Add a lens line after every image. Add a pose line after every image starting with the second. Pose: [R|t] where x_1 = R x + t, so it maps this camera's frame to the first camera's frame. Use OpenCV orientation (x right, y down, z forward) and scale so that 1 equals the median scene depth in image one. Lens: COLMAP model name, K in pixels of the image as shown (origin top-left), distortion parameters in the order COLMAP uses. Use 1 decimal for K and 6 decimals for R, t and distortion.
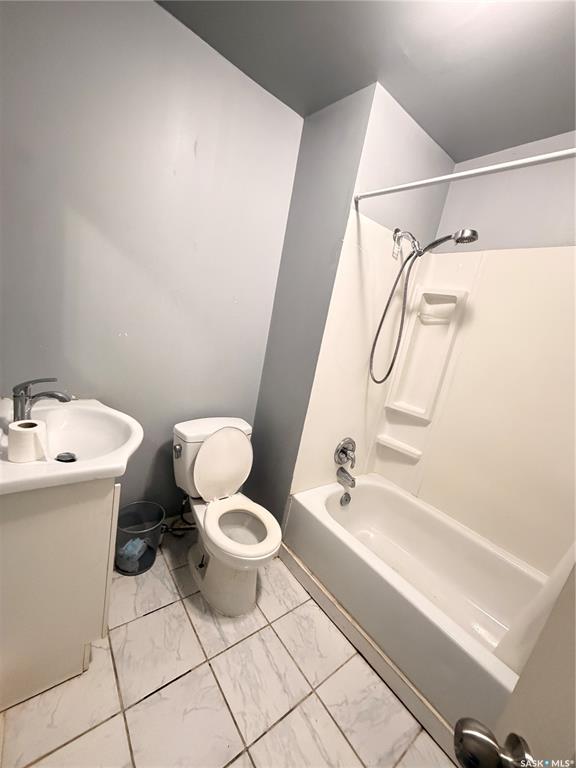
lens RADIAL K [[308.0, 0, 286.2], [0, 308.0, 383.1], [0, 0, 1]] dist [0.000390, 0.000319]
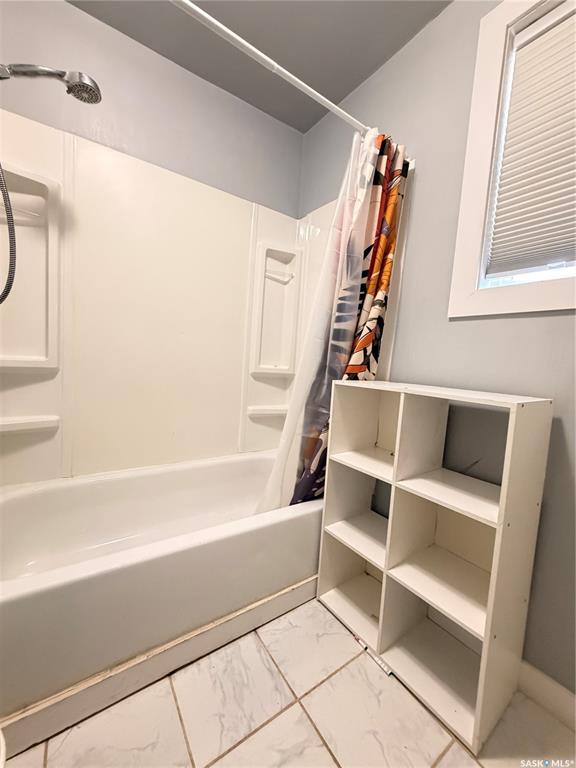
lens RADIAL K [[308.0, 0, 286.3], [0, 308.0, 382.8], [0, 0, 1]] dist [0.000390, 0.000319]
pose [[0.072738, -0.251118, 0.965220, -0.251383], [0.163679, 0.957667, 0.236818, 0.092622], [-0.983828, 0.140761, 0.110762, 0.525322]]
